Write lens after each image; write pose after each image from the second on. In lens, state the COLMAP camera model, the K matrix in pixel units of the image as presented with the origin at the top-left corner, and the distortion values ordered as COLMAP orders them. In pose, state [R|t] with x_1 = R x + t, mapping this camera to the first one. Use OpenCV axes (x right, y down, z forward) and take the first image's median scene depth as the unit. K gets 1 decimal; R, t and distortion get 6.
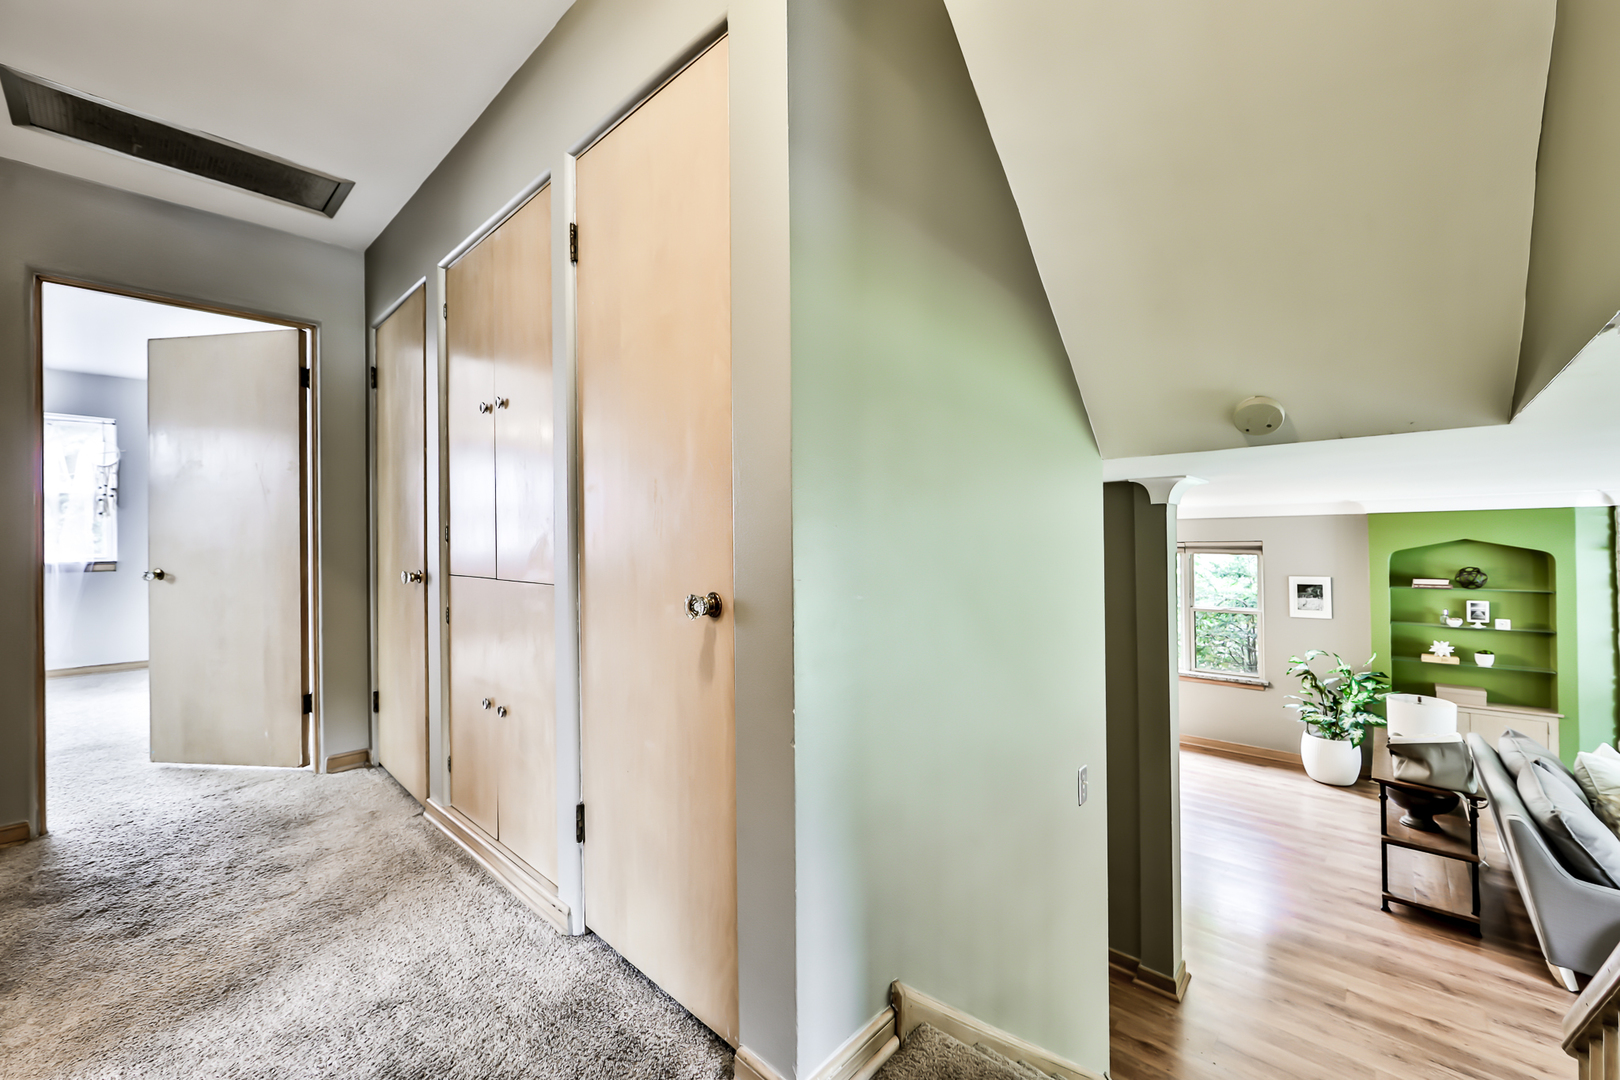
lens RADIAL K [[635.0, 0, 806.9], [0, 635.0, 537.4], [0, 0, 1]] dist [-0.009324, 0.000295]
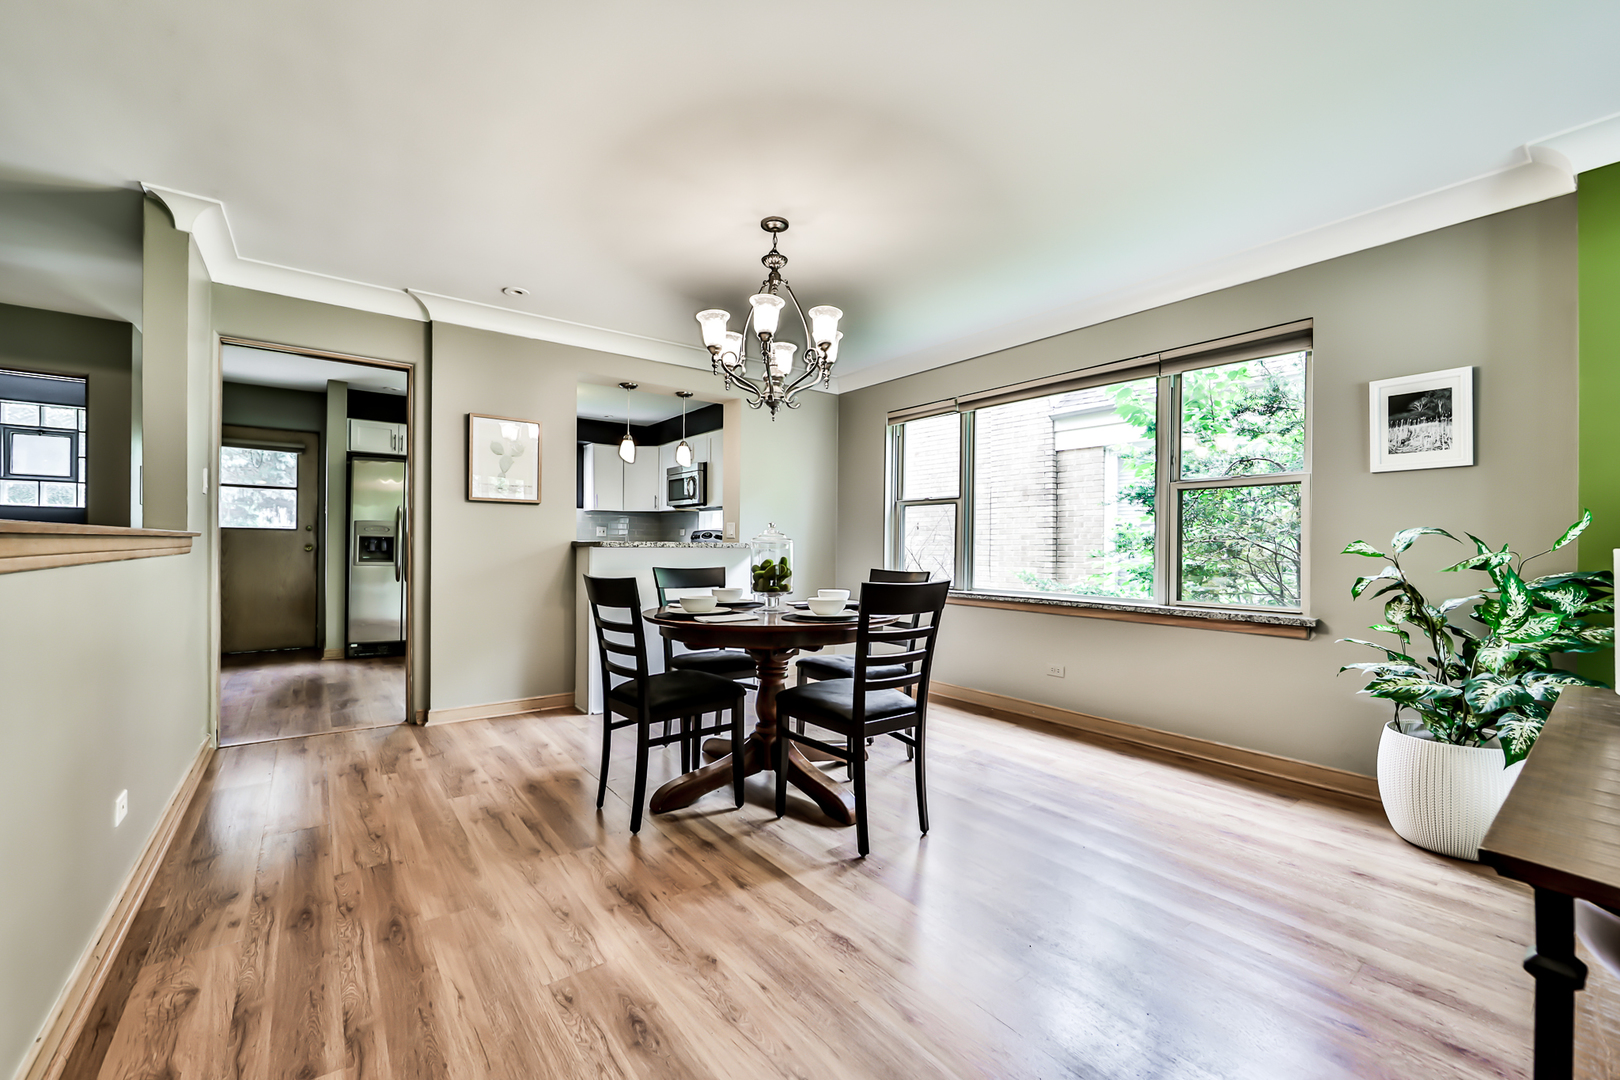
lens RADIAL K [[648.6, 0, 809.8], [0, 648.6, 546.1], [0, 0, 1]] dist [-0.006286, 0.000138]
pose [[0.985261, 0.021581, -0.169689, 0.494670], [-0.020555, 0.999758, 0.007804, 0.199576], [0.169816, -0.004201, 0.985467, 0.526497]]
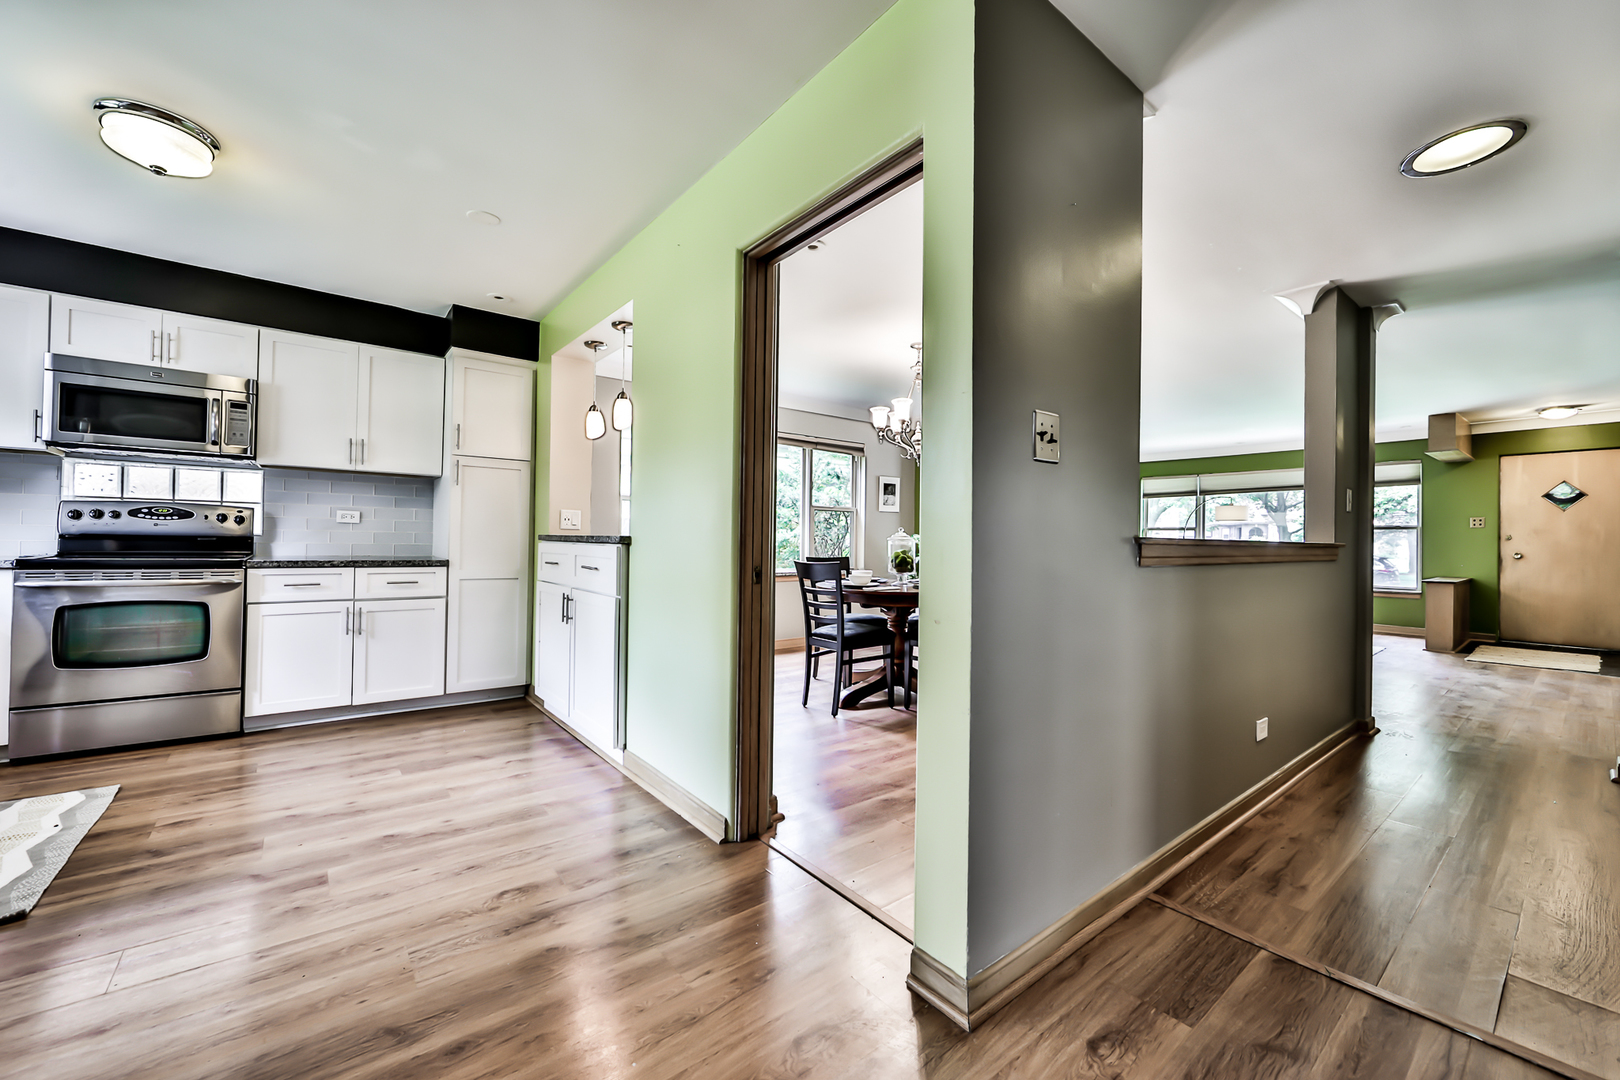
lens RADIAL K [[664.0, 0, 810.0], [0, 664.0, 540.0], [0, 0, 1]] dist [0.105820, 0.000079]
pose [[0.175810, 0.020229, 0.984216, -0.510078], [-0.016783, 0.999705, -0.017549, 0.221532], [-0.984281, -0.013433, 0.176098, 0.994028]]
